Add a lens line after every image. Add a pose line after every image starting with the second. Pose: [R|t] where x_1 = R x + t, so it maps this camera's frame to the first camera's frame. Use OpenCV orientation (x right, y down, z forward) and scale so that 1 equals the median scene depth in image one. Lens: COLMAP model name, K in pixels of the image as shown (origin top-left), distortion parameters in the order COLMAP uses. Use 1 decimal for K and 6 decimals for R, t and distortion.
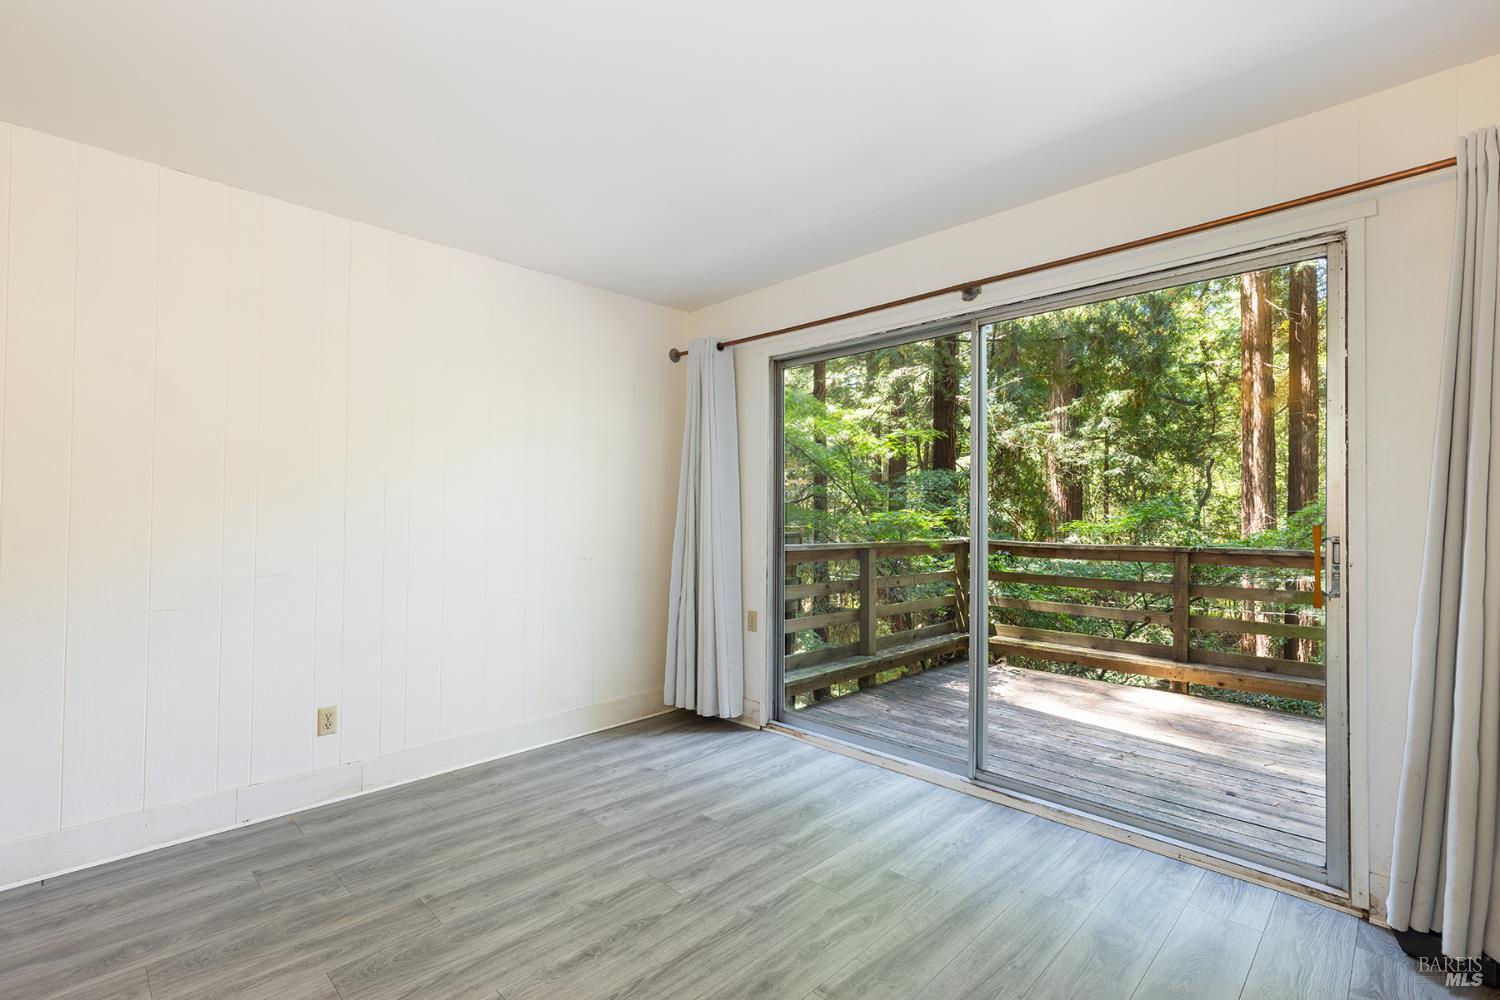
lens RADIAL K [[670.5, 0, 753.9], [0, 670.5, 507.7], [0, 0, 1]] dist [0.005026, 0.000131]
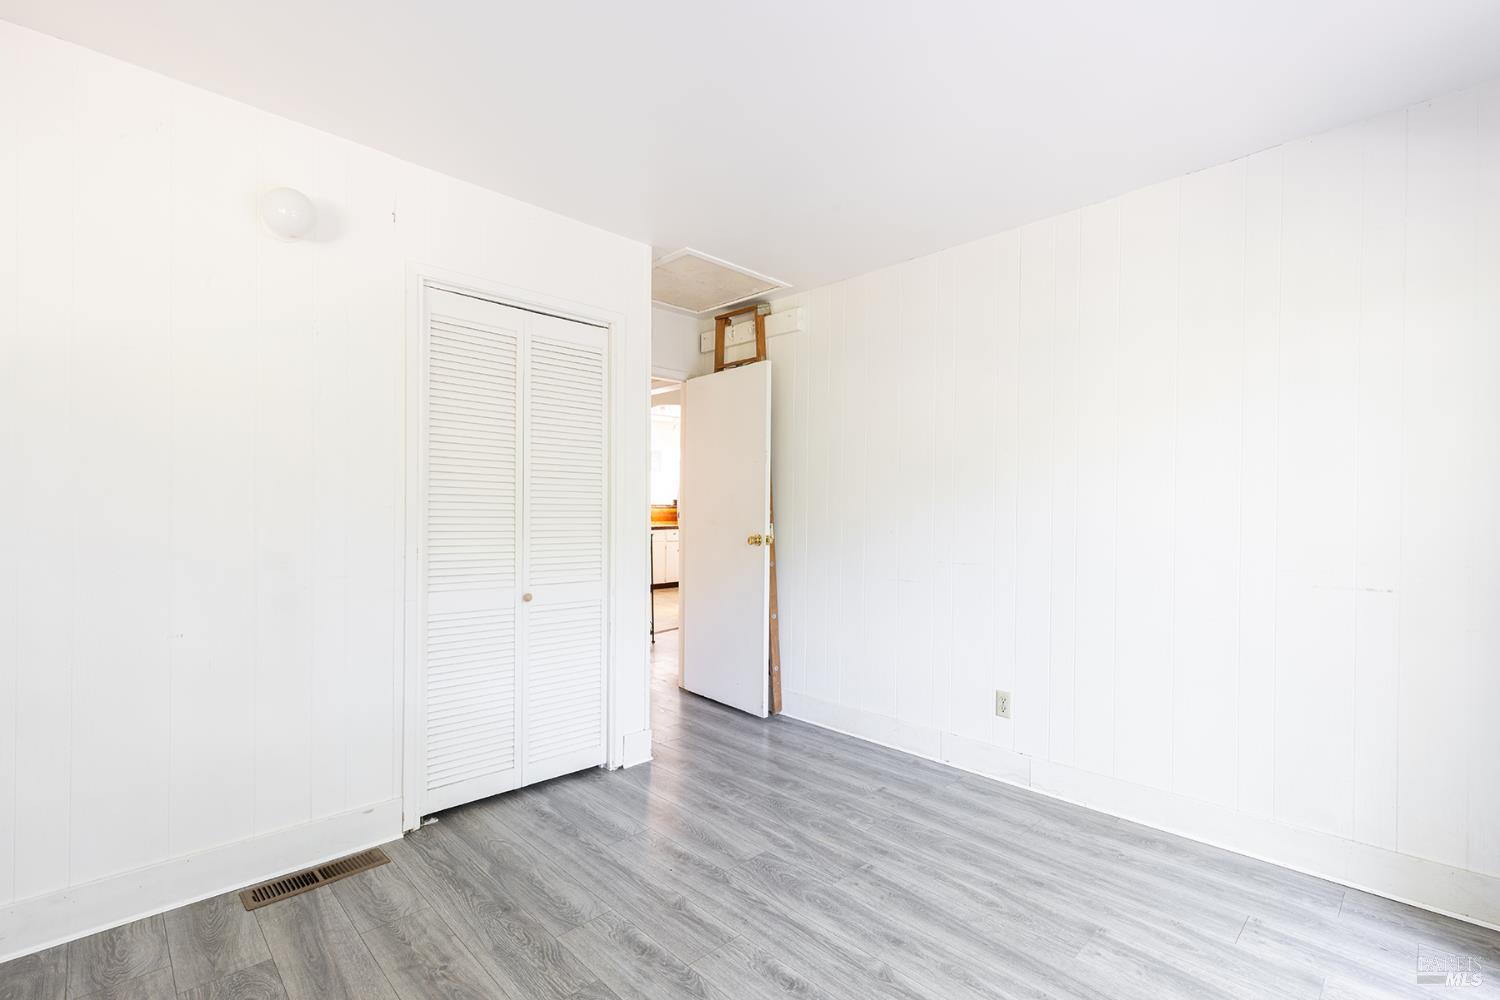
lens RADIAL K [[670.5, 0, 753.9], [0, 670.5, 507.7], [0, 0, 1]] dist [0.005026, 0.000131]
pose [[-0.004950, -0.001109, -0.999987, 0.509033], [0.003870, 0.999992, -0.001128, 0.004733], [0.999980, -0.003876, -0.004945, 0.709532]]
